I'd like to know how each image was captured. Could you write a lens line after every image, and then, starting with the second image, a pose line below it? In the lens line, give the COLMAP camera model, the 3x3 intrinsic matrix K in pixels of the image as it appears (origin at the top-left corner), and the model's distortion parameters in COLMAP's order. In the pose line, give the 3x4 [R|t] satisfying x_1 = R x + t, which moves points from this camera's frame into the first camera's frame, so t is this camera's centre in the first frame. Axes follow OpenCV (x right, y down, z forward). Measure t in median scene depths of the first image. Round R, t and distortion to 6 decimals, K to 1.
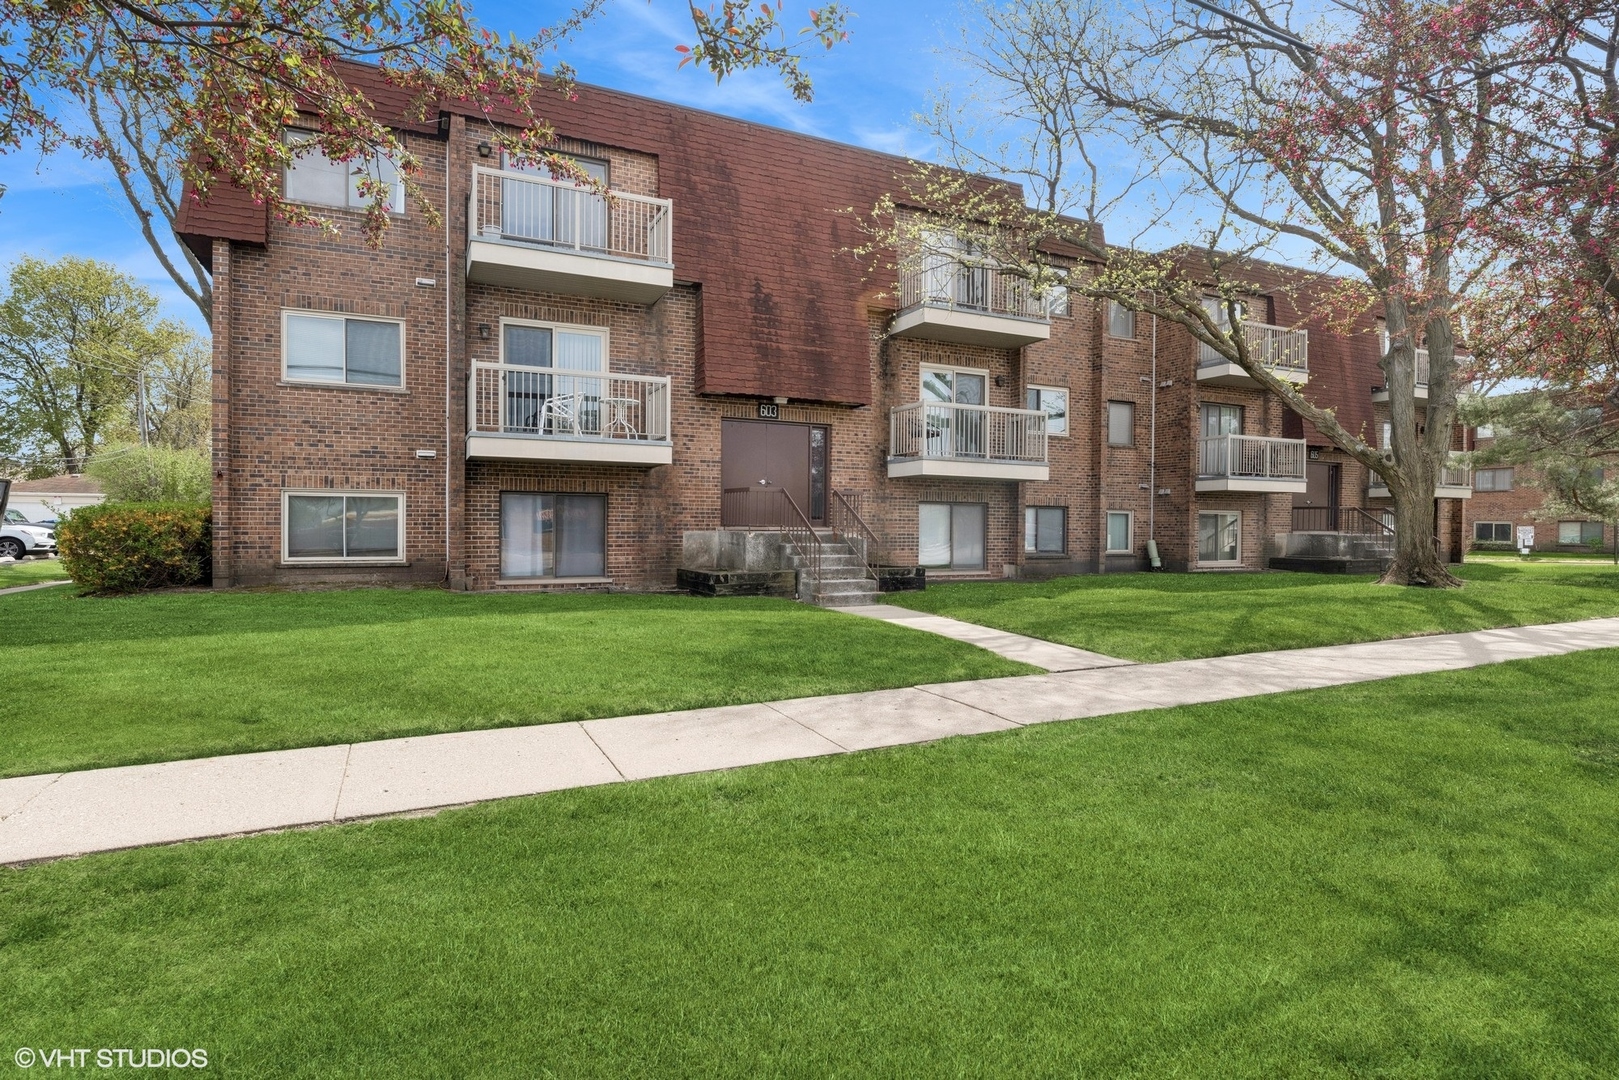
lens RADIAL K [[793.1, 0, 808.9], [0, 793.1, 536.8], [0, 0, 1]] dist [-0.002555, 0.003040]
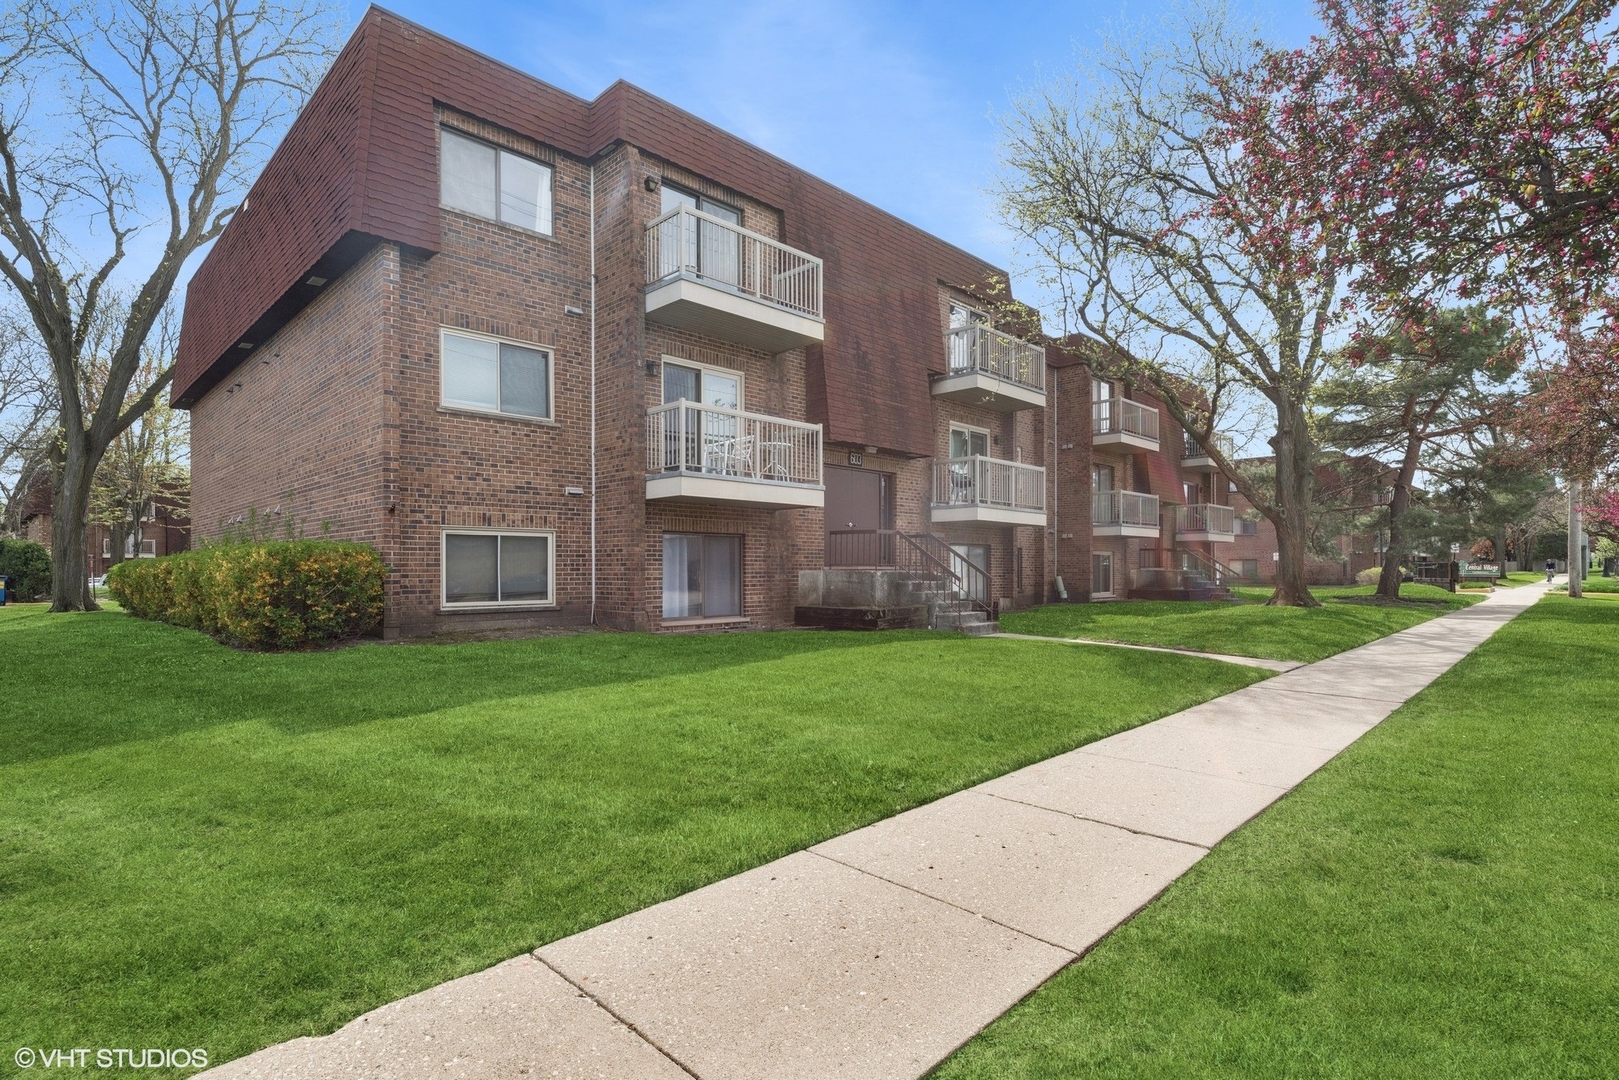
lens RADIAL K [[793.1, 0, 791.4], [0, 793.1, 572.0], [0, 0, 1]] dist [-0.002555, 0.003040]
pose [[0.938890, -0.008670, 0.344107, -0.556009], [0.011958, 0.999901, -0.007432, 0.002228], [-0.344009, 0.011092, 0.938901, 0.020374]]
